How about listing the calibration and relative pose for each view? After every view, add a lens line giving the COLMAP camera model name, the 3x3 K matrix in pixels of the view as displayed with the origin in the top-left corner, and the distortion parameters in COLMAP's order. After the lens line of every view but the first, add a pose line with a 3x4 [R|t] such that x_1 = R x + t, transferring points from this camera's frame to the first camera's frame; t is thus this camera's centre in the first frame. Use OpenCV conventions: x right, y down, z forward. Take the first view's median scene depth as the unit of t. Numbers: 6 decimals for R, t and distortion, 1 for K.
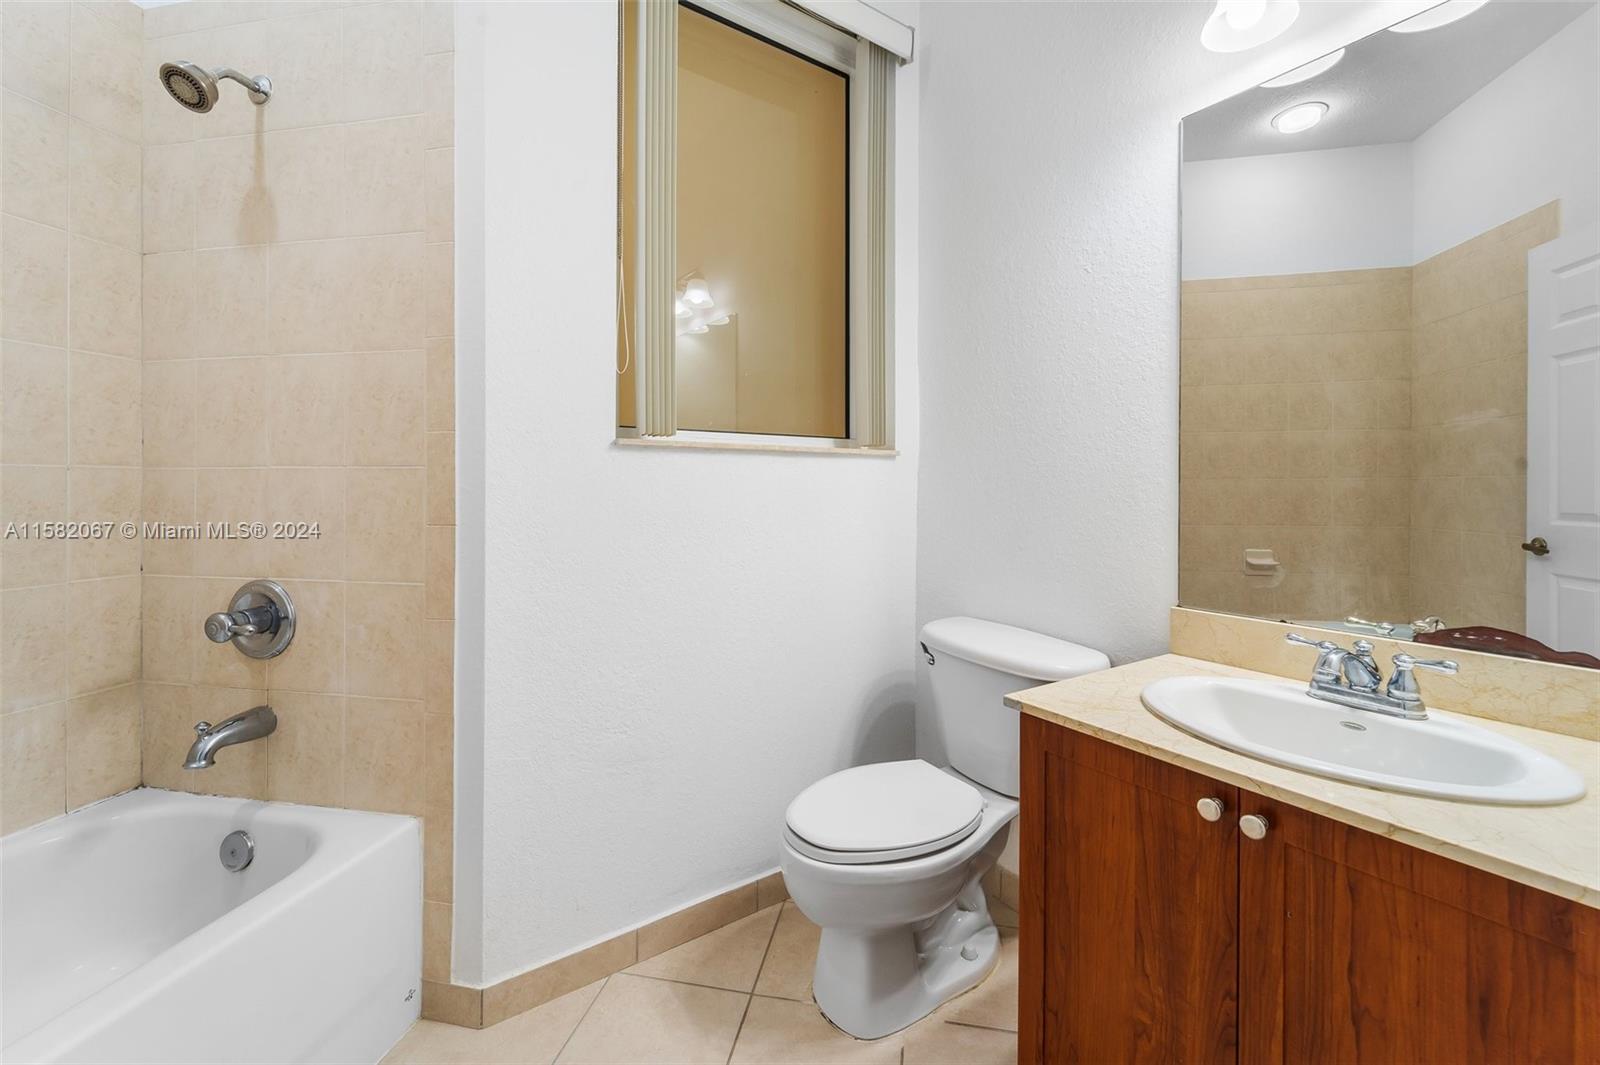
lens RADIAL K [[656.8, 0, 806.0], [0, 656.8, 503.7], [0, 0, 1]] dist [-0.000501, -0.000263]
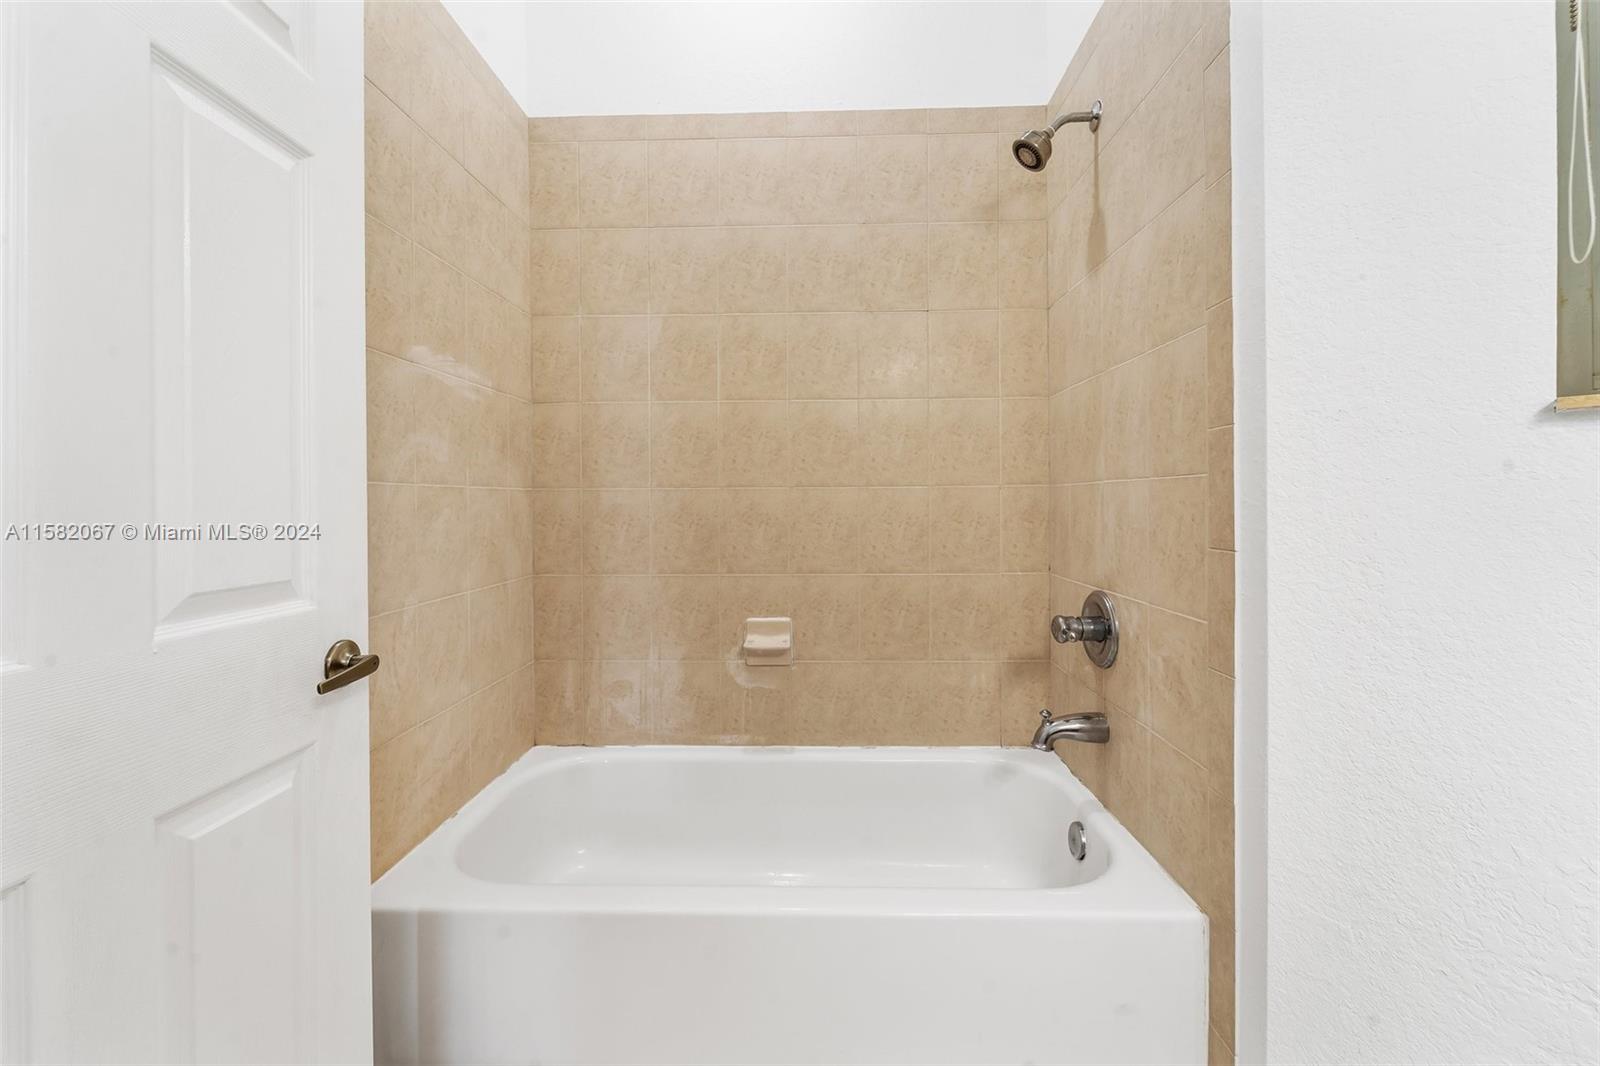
lens RADIAL K [[652.0, 0, 802.9], [0, 652.0, 510.1], [0, 0, 1]] dist [0.001462, 0.000041]
pose [[0.171610, 0.008243, -0.985130, 0.105073], [-0.019650, 0.999795, 0.004942, -0.006985], [0.984969, 0.018510, 0.171737, 0.376599]]
